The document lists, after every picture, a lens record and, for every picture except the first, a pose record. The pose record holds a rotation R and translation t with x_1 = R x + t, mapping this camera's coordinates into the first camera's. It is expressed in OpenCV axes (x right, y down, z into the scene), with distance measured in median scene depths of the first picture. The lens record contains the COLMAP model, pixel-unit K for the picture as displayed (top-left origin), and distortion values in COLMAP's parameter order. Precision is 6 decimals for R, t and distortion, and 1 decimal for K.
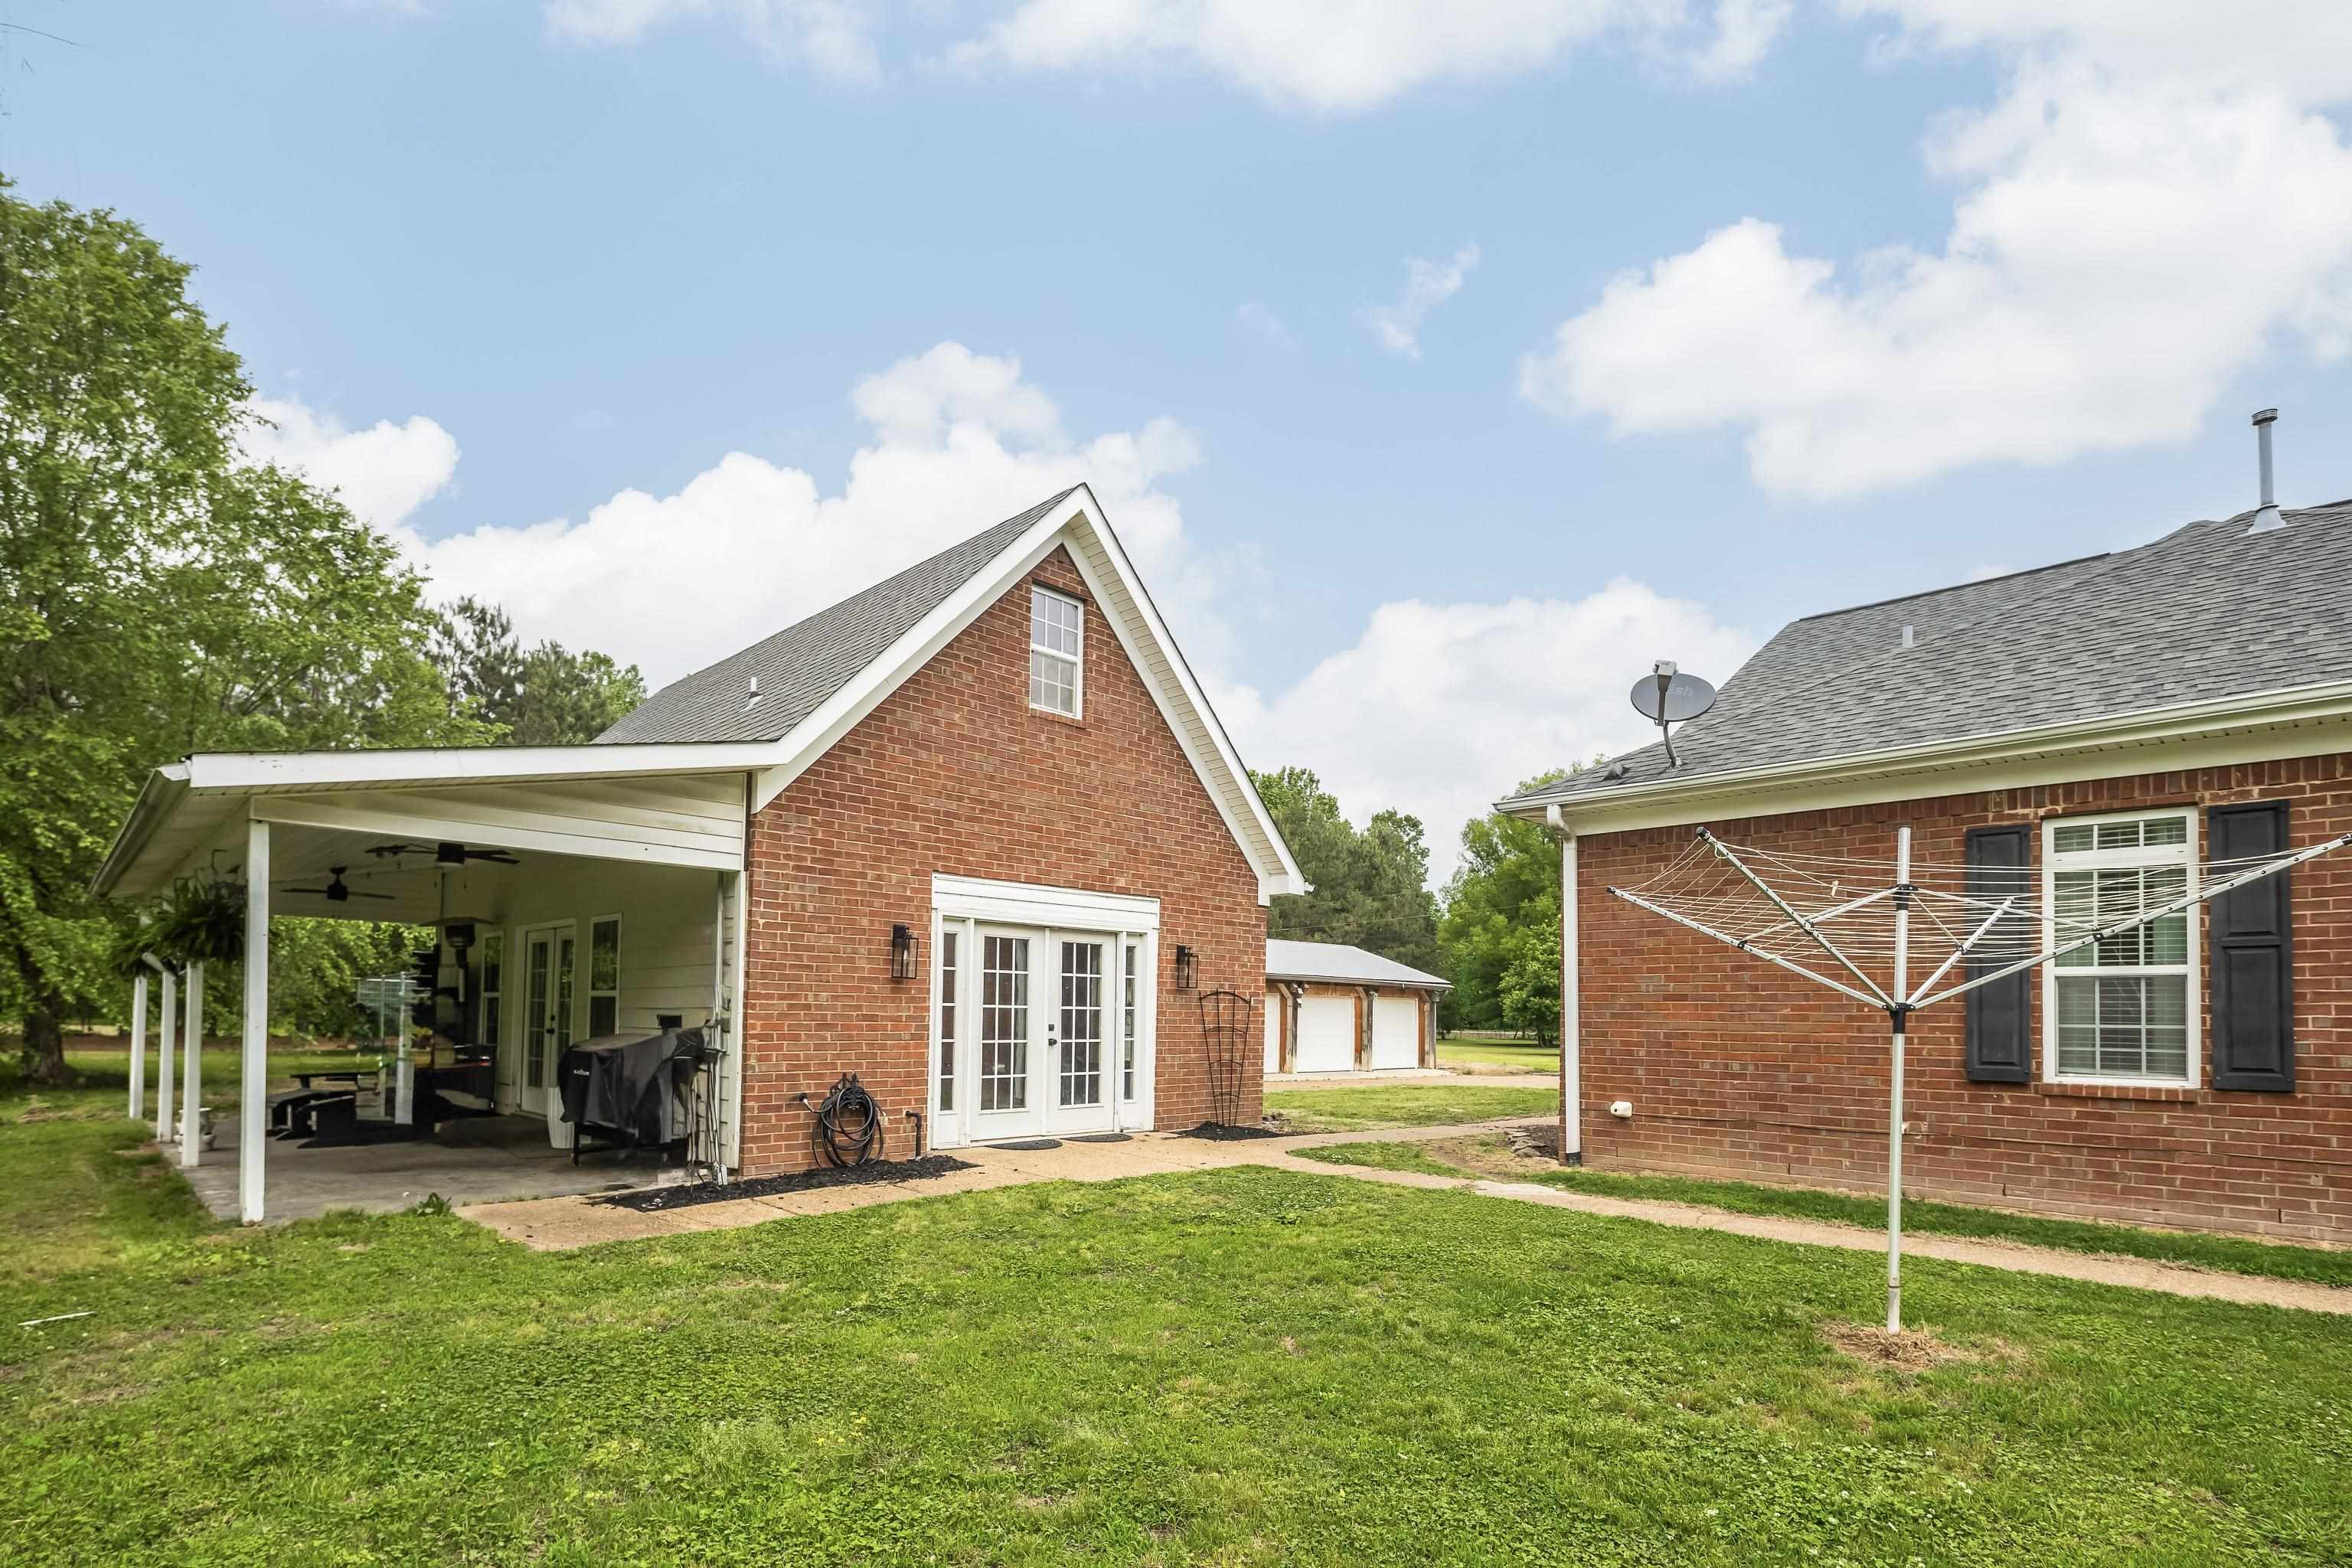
lens RADIAL K [[1171.7, 0, 1173.0], [0, 1171.7, 962.2], [0, 0, 1]] dist [0.015030, -0.010824]
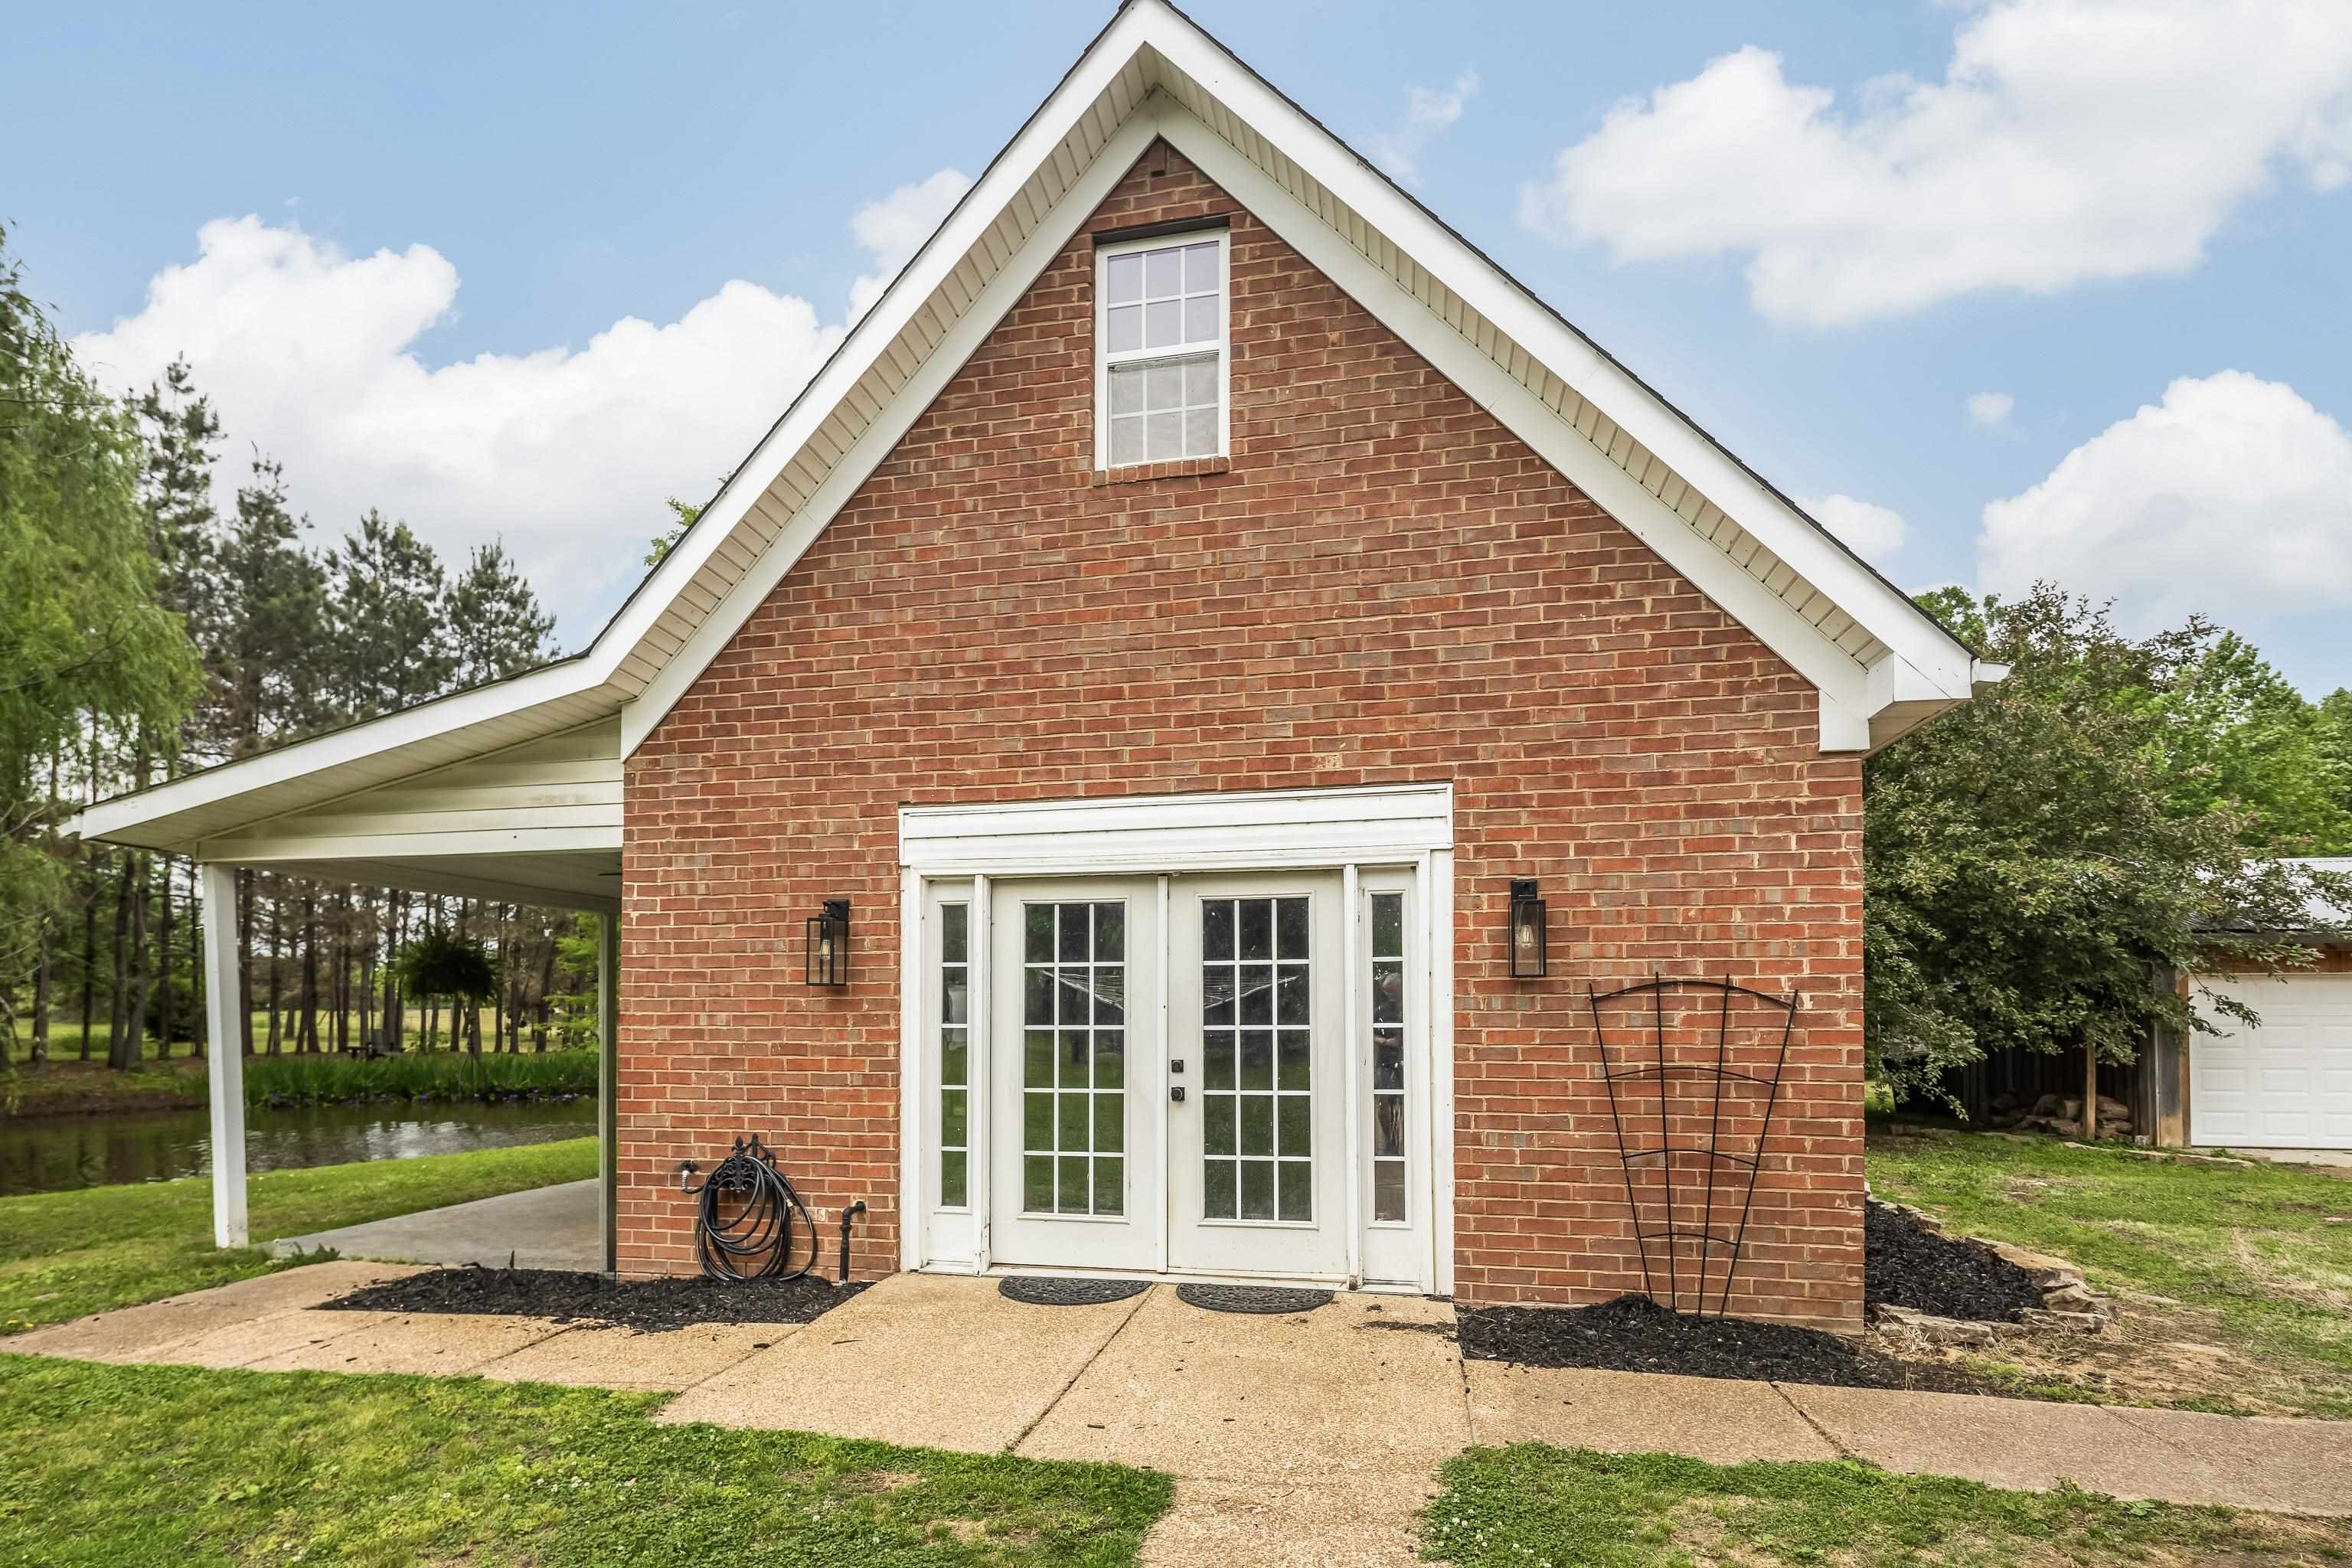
lens RADIAL K [[1171.7, 0, 1173.0], [0, 1171.7, 962.2], [0, 0, 1]] dist [0.015030, -0.010824]
pose [[0.521789, -0.043745, -0.851952, 0.364889], [0.051340, 0.998484, -0.019825, 0.021387], [0.851528, -0.033395, 0.523244, 0.777664]]
